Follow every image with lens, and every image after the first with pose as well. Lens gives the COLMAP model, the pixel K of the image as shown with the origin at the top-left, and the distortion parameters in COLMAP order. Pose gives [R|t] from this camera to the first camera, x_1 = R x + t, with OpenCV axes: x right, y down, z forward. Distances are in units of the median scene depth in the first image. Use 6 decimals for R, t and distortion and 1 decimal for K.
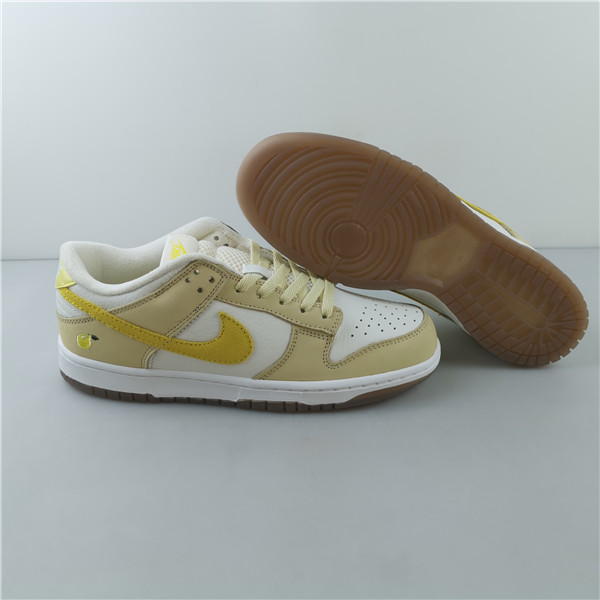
lens RADIAL K [[591.8, 0, 300.0], [0, 591.8, 300.0], [0, 0, 1]] dist [0.030411, 0.005969]
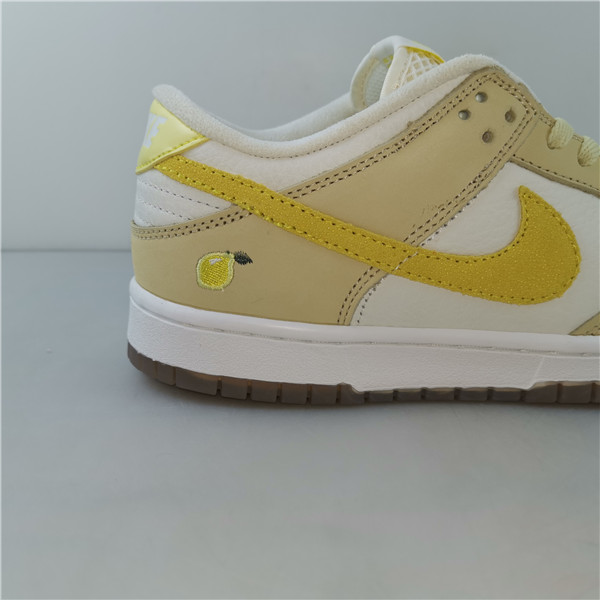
lens RADIAL K [[591.8, 0, 300.0], [0, 591.8, 300.0], [0, 0, 1]] dist [0.030411, 0.005969]
pose [[0.988563, -0.028642, 0.148061, -0.374272], [0.052130, 0.986177, -0.157281, 0.171602], [-0.141509, 0.163201, 0.976392, 0.554512]]
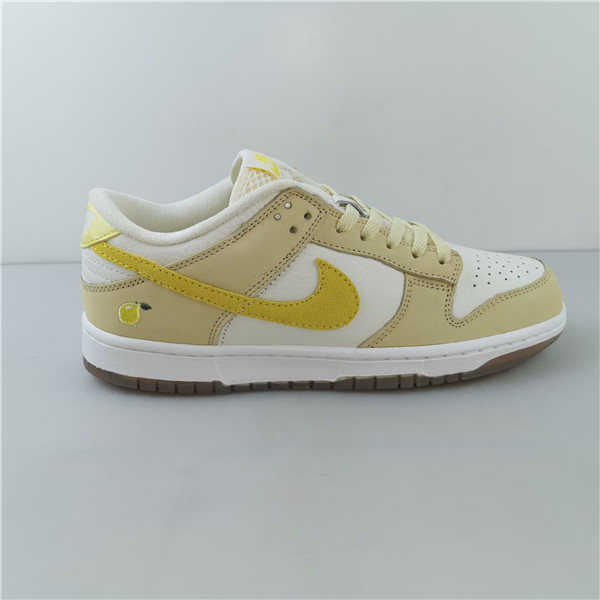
lens RADIAL K [[591.8, 0, 300.0], [0, 591.8, 300.0], [0, 0, 1]] dist [0.030411, 0.005969]
pose [[0.989713, -0.058115, 0.130735, -0.253572], [0.069453, 0.994051, -0.083902, 0.131936], [-0.125081, 0.092119, 0.987861, 0.246212]]
